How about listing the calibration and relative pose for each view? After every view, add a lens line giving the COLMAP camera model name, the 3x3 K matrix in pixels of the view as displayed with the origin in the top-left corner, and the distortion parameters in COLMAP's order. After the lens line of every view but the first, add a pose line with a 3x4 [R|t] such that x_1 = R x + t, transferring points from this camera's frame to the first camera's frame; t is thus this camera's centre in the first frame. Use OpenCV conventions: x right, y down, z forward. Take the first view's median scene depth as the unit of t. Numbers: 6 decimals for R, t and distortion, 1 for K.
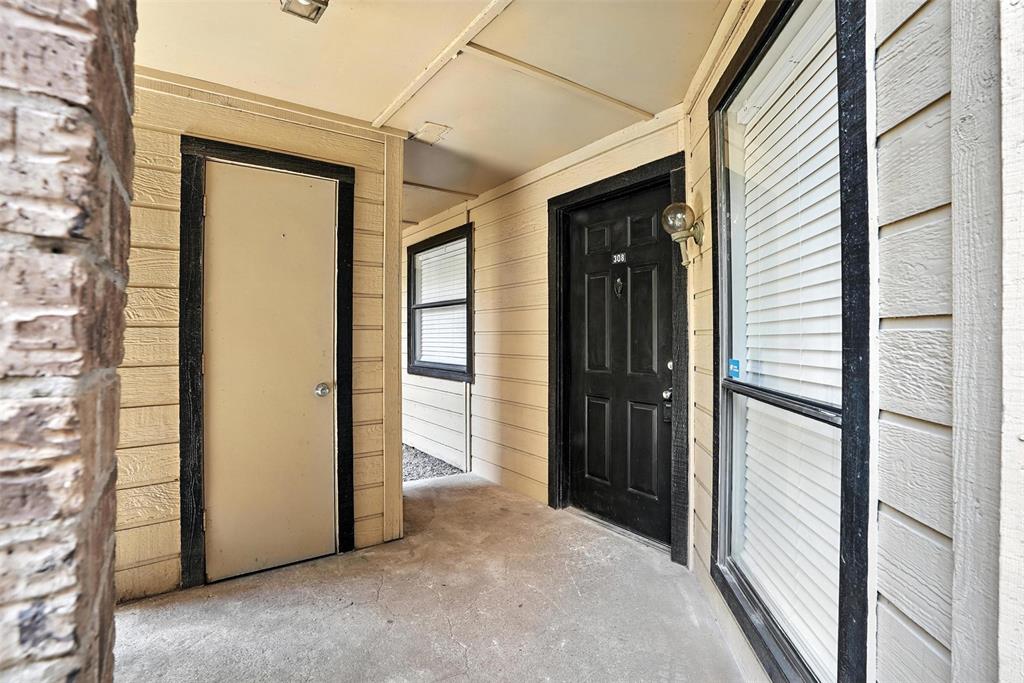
lens RADIAL K [[480.2, 0, 512.0], [0, 480.2, 341.5], [0, 0, 1]] dist [-0.032305, 0.000182]
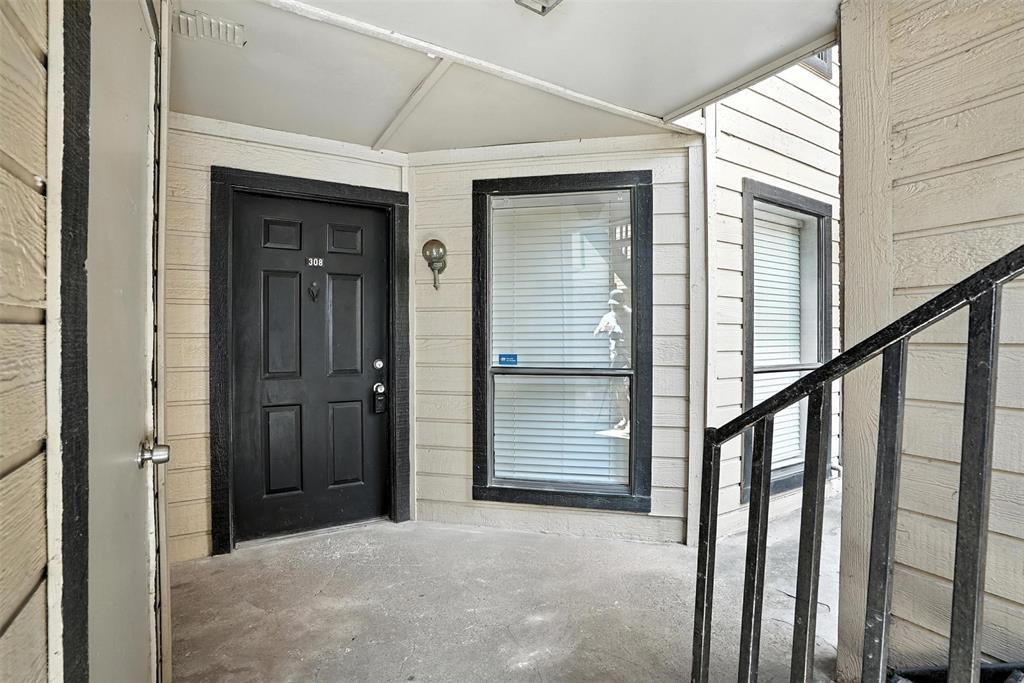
lens RADIAL K [[480.2, 0, 512.0], [0, 480.2, 341.5], [0, 0, 1]] dist [-0.032305, 0.000182]
pose [[0.115704, -0.017651, 0.993127, -0.766824], [0.008970, 0.999820, 0.016725, -0.021783], [-0.993243, 0.006973, 0.115842, 0.509407]]
